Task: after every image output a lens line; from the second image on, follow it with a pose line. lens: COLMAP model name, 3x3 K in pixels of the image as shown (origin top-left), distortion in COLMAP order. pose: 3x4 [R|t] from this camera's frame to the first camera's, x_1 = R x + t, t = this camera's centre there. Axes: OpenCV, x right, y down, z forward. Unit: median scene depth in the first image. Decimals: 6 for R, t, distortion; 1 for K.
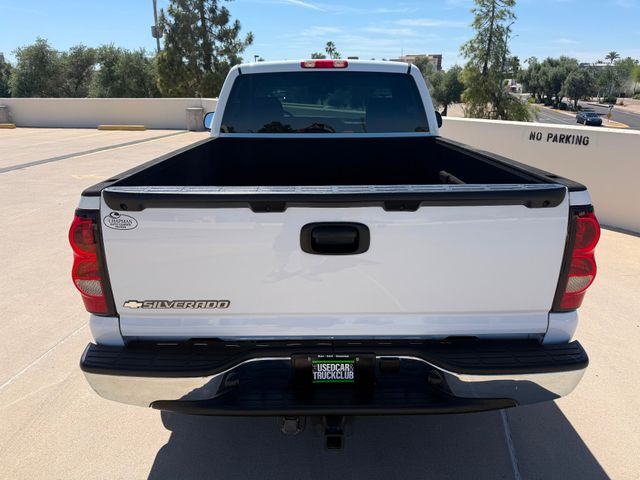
lens RADIAL K [[451.5, 0, 319.5], [0, 451.5, 236.5], [0, 0, 1]] dist [0.015042, -0.023285]
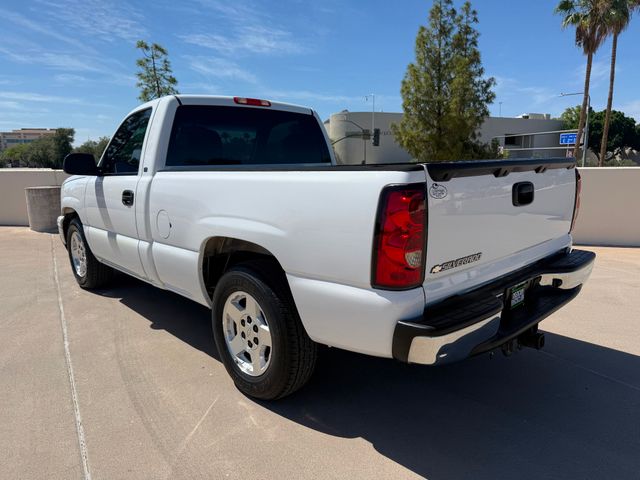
lens RADIAL K [[451.5, 0, 316.8], [0, 451.5, 244.5], [0, 0, 1]] dist [0.015042, -0.023285]
pose [[0.736026, -0.135027, 0.663350, -1.092247], [0.225161, 0.972945, -0.051782, 0.066553], [-0.638411, 0.187473, 0.746515, 0.282168]]
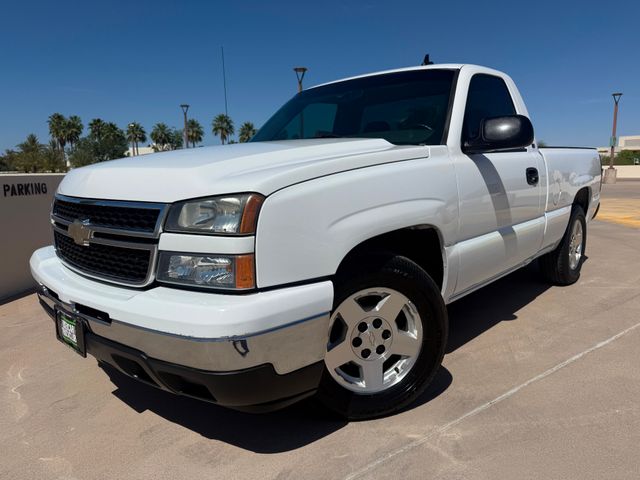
lens RADIAL K [[451.5, 0, 322.4], [0, 451.5, 243.2], [0, 0, 1]] dist [0.015042, -0.023285]
pose [[-0.739606, -0.091146, 0.666839, -0.981675], [0.229783, 0.897059, 0.377471, -0.874970], [-0.632600, 0.432408, -0.642527, 3.456416]]
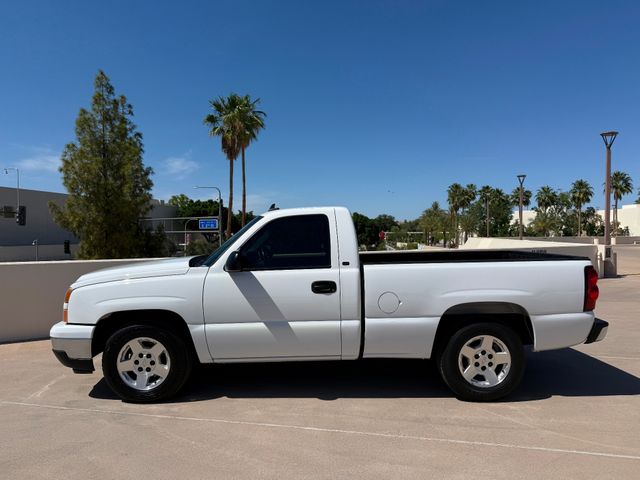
lens RADIAL K [[451.5, 0, 324.6], [0, 451.5, 239.4], [0, 0, 1]] dist [0.015042, -0.023285]
pose [[-0.003845, -0.006540, 0.999971, -2.449752], [0.318014, 0.948057, 0.007424, -0.557774], [-0.948078, 0.318033, -0.001565, 1.876016]]
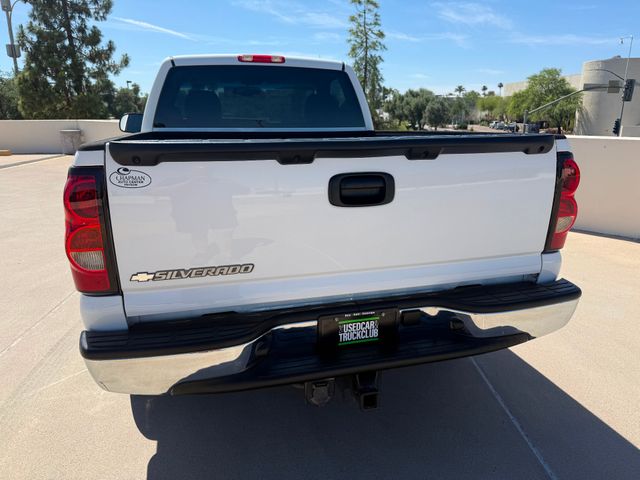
lens RADIAL K [[451.5, 0, 321.2], [0, 451.5, 239.4], [0, 0, 1]] dist [0.015042, -0.023285]
pose [[0.966335, -0.065741, 0.248745, -0.234606], [0.078721, 0.995987, -0.042589, 0.114441], [-0.244947, 0.060736, 0.967632, 0.051639]]
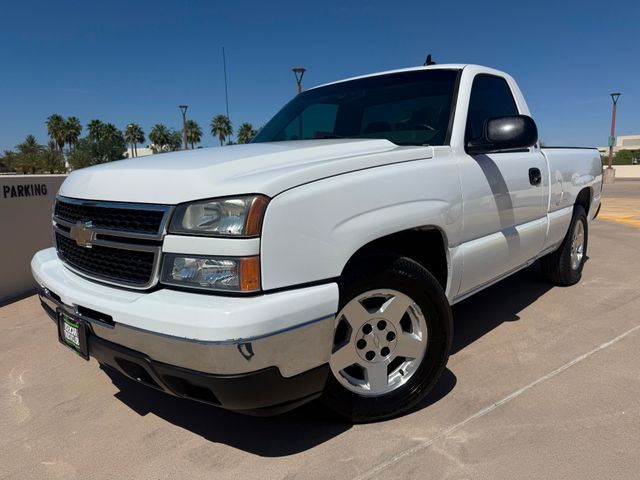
lens RADIAL K [[451.5, 0, 321.4], [0, 451.5, 242.4], [0, 0, 1]] dist [0.015042, -0.023285]
pose [[-0.740269, -0.087733, 0.666562, -0.968883], [0.231646, 0.897456, 0.375384, -0.877252], [-0.631144, 0.432292, -0.644036, 3.458549]]
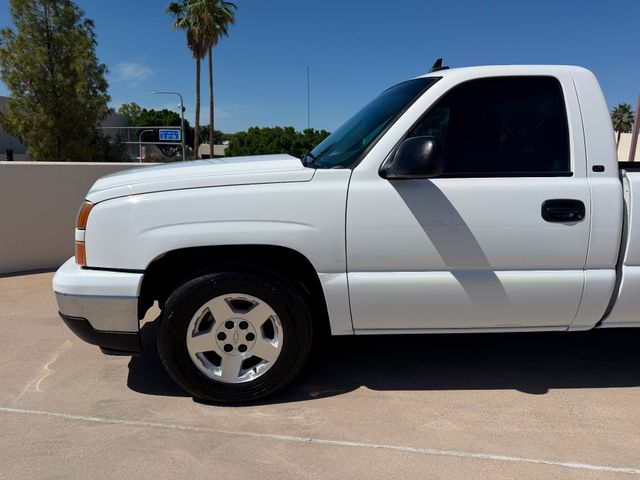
lens RADIAL K [[451.5, 0, 321.0], [0, 451.5, 243.9], [0, 0, 1]] dist [0.015042, -0.023285]
pose [[-0.082869, -0.194422, 0.977411, -1.516943], [0.288761, 0.934024, 0.210274, -0.671471], [-0.953808, 0.299664, -0.021260, 2.554081]]
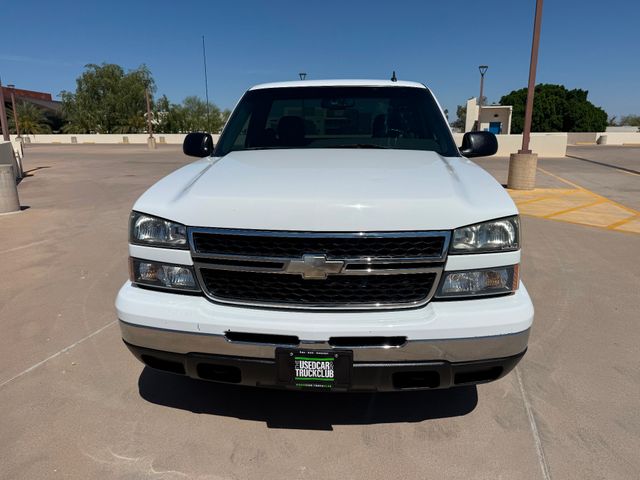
lens RADIAL K [[451.5, 0, 320.6], [0, 451.5, 240.1], [0, 0, 1]] dist [0.015042, -0.023285]
pose [[-0.996346, -0.012141, 0.084539, -0.087096], [0.034170, 0.850503, 0.524860, -1.167071], [-0.078273, 0.525831, -0.846980, 3.886330]]
